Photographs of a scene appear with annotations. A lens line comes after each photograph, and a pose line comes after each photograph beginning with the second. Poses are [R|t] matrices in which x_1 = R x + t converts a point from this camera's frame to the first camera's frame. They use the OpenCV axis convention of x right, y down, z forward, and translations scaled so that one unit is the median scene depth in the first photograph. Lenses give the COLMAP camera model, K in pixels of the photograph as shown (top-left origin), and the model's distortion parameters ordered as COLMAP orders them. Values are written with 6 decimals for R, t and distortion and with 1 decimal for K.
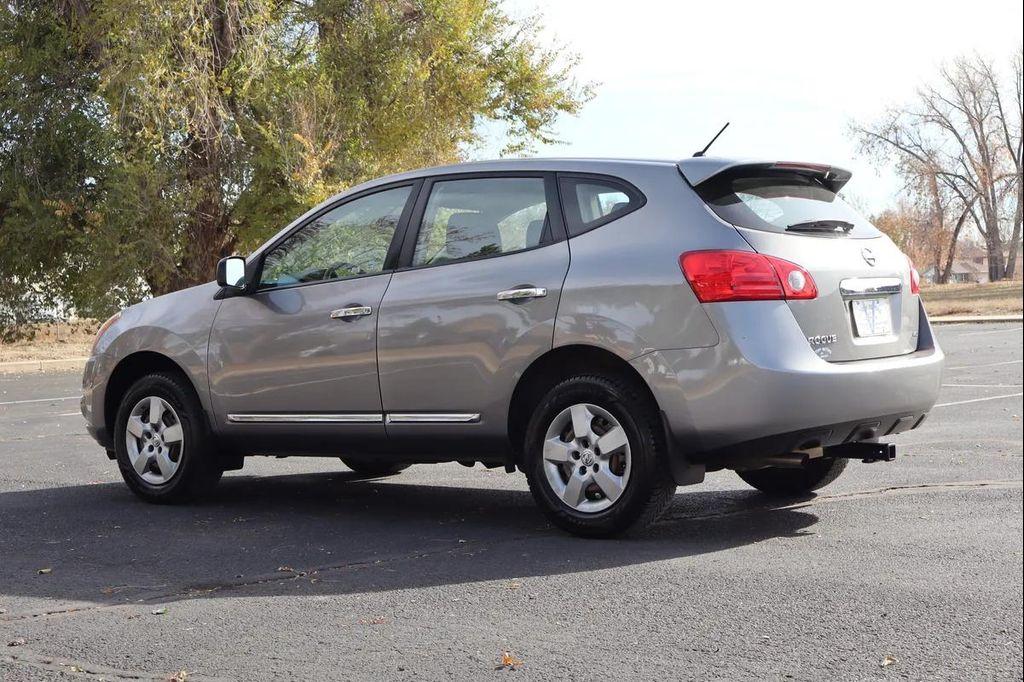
lens RADIAL K [[1748.9, 0, 512.0], [0, 1748.9, 341.0], [0, 0, 1]] dist [0.021767, -0.028359]
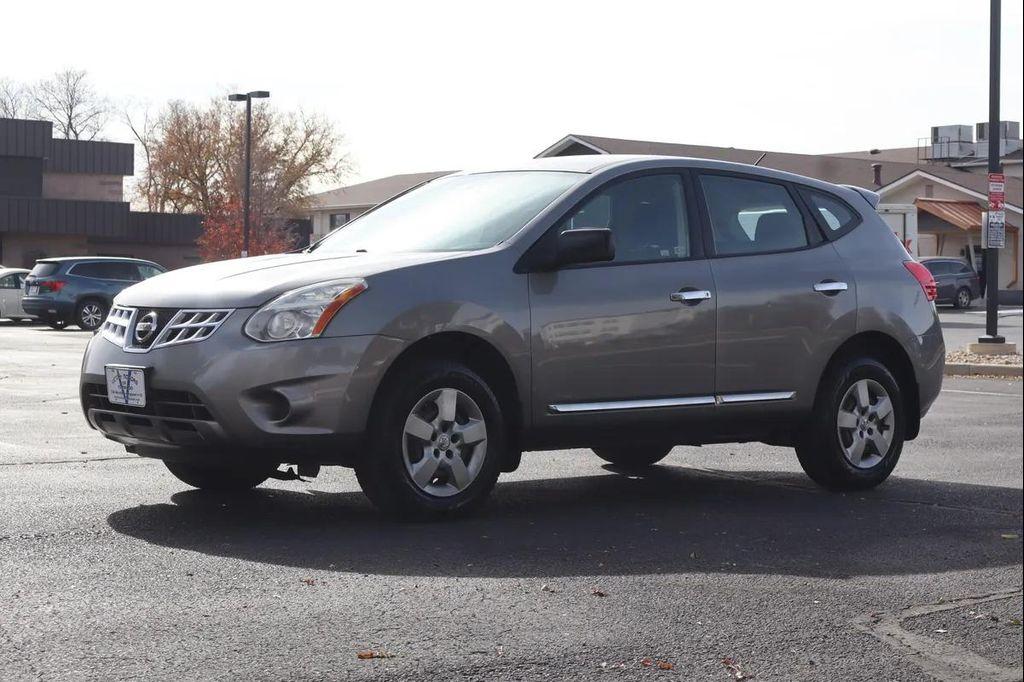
lens RADIAL K [[1925.0, 0, 512.0], [0, 1925.0, 341.0], [0, 0, 1]] dist [0.031579, -0.225384]
pose [[0.178790, 0.018008, 0.983722, -1.100895], [0.005595, 0.999798, -0.019319, 0.027696], [-0.983871, 0.008958, 0.178653, 0.828015]]
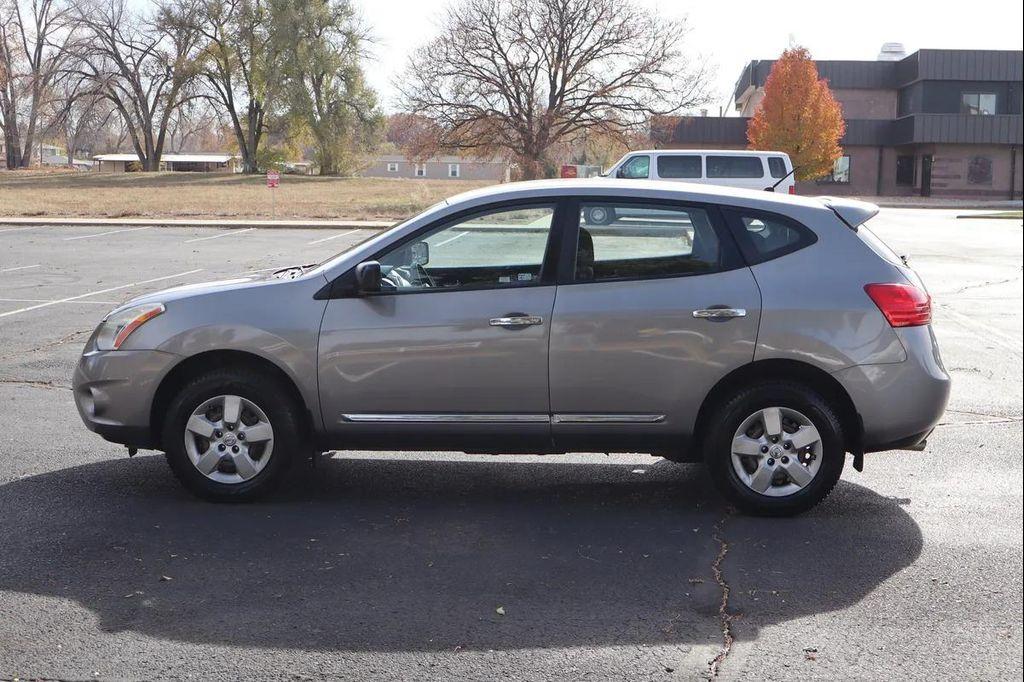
lens RADIAL K [[1493.2, 0, 512.0], [0, 1493.2, 341.0], [0, 0, 1]] dist [0.014149, 0.025596]
pose [[0.801941, -0.025236, 0.596870, -0.589599], [-0.025854, 0.996705, 0.076878, -0.068698], [-0.596844, -0.077083, 0.798646, 0.243716]]
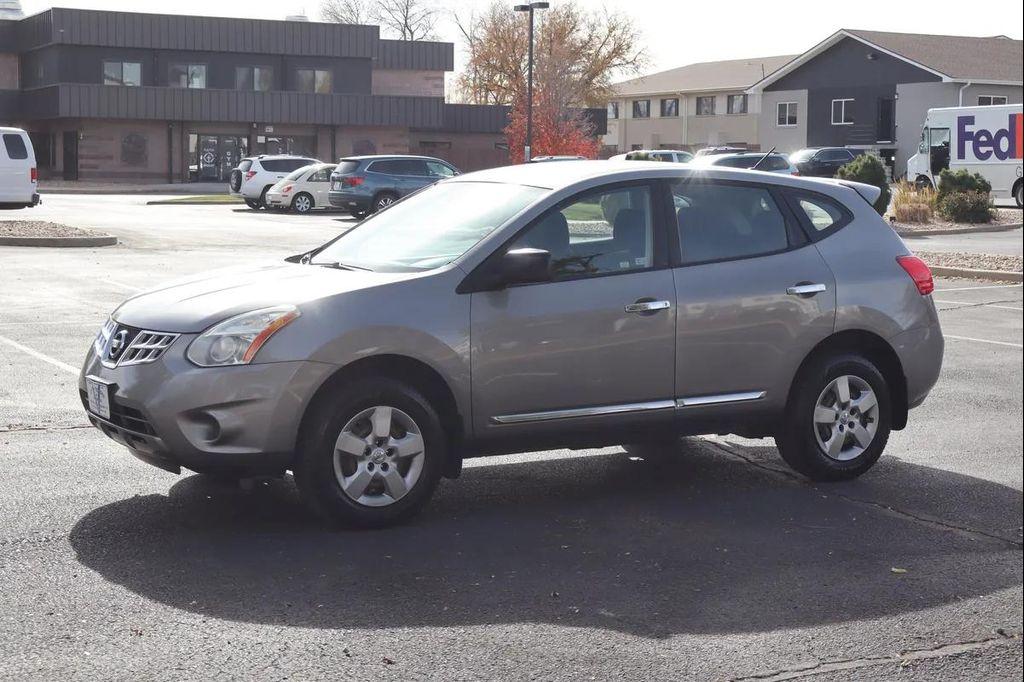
lens RADIAL K [[1705.4, 0, 512.0], [0, 1705.4, 341.0], [0, 0, 1]] dist [0.018929, -0.037769]
pose [[0.346091, -0.054756, 0.936602, -0.994618], [0.001118, 0.998319, 0.057951, -0.050798], [-0.938200, -0.019009, 0.345570, 0.660638]]
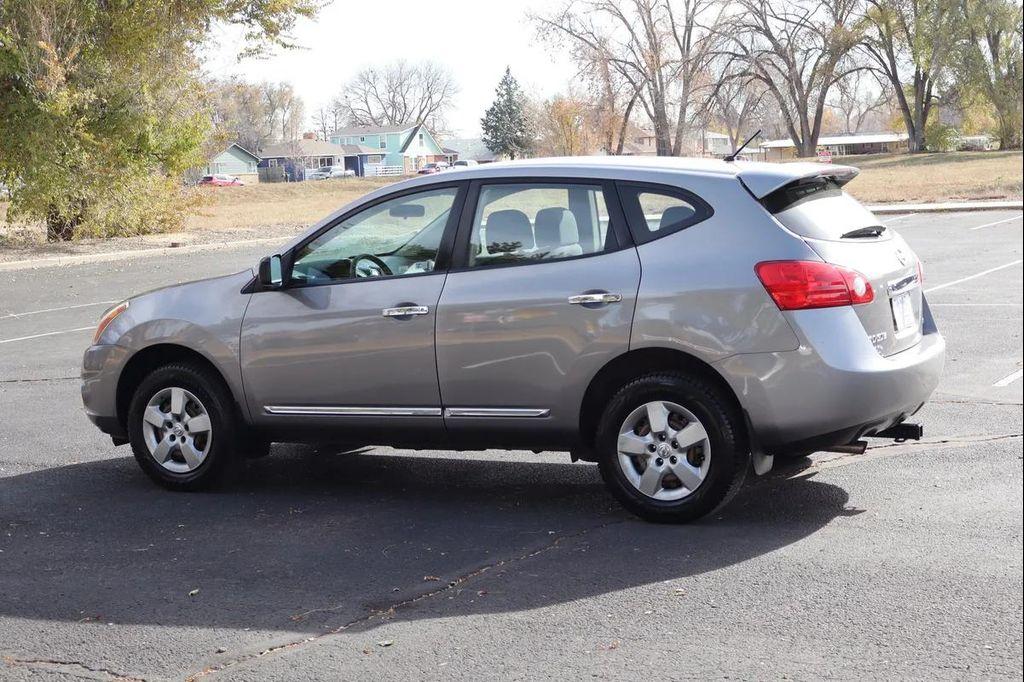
lens RADIAL K [[1705.4, 0, 512.0], [0, 1705.4, 341.0], [0, 0, 1]] dist [0.018929, -0.037769]
pose [[0.980682, -0.032308, 0.192923, -0.207570], [0.018106, 0.997024, 0.074932, -0.067652], [-0.194770, -0.069992, 0.978349, -0.009270]]
